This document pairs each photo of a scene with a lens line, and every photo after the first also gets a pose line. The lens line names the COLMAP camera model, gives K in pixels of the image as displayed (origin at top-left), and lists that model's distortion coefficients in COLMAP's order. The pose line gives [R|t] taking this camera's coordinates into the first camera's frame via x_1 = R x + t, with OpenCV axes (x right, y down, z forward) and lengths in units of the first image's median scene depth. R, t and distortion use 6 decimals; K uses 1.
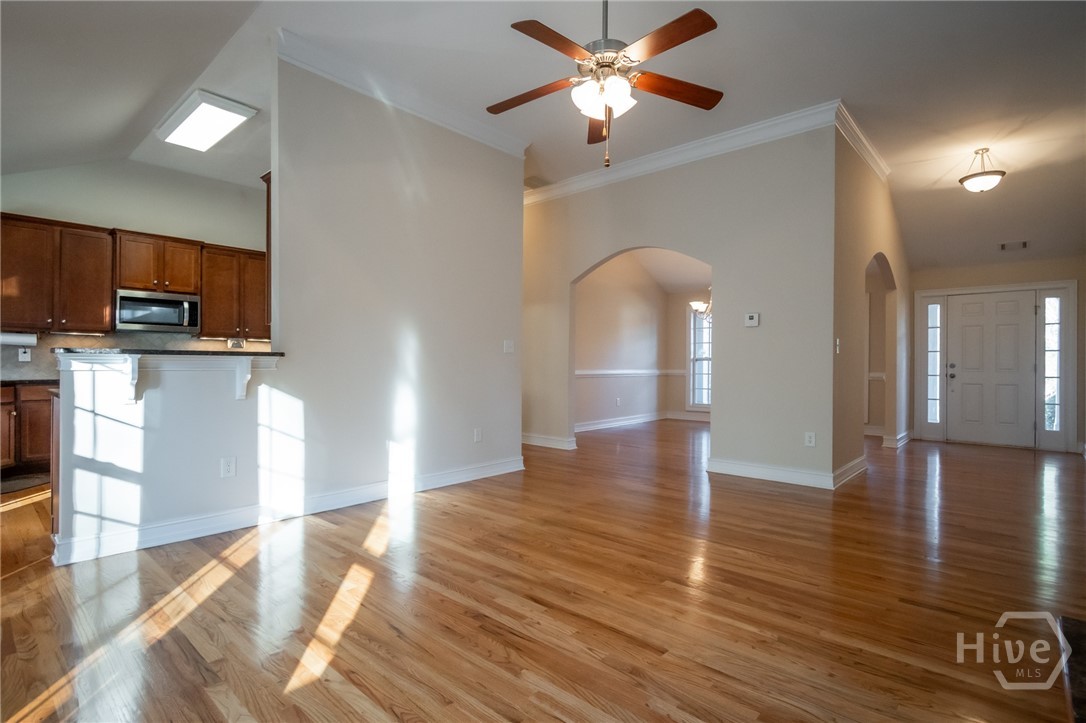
lens RADIAL K [[528.8, 0, 537.1], [0, 528.8, 363.9], [0, 0, 1]] dist [-0.002070, -0.002133]
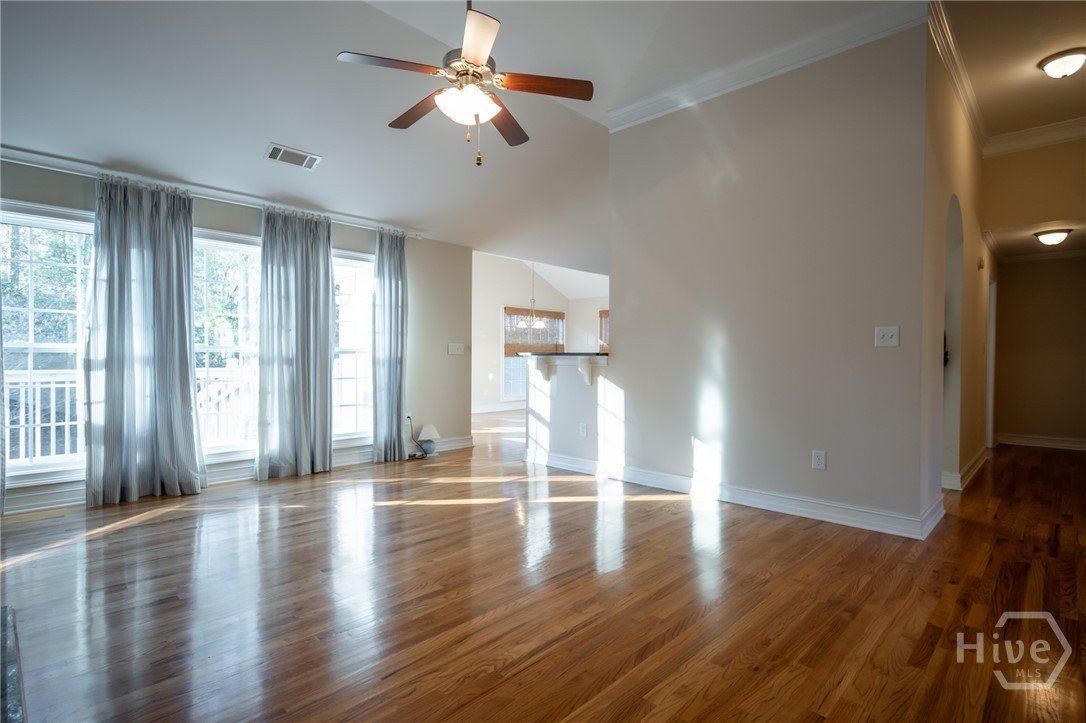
lens RADIAL K [[528.8, 0, 542.5], [0, 528.8, 363.2], [0, 0, 1]] dist [-0.002070, -0.002133]
pose [[-0.017378, 0.006235, -0.999830, 0.876540], [-0.007472, 0.999952, 0.006365, -0.002406], [0.999821, 0.007581, -0.017330, 0.870903]]
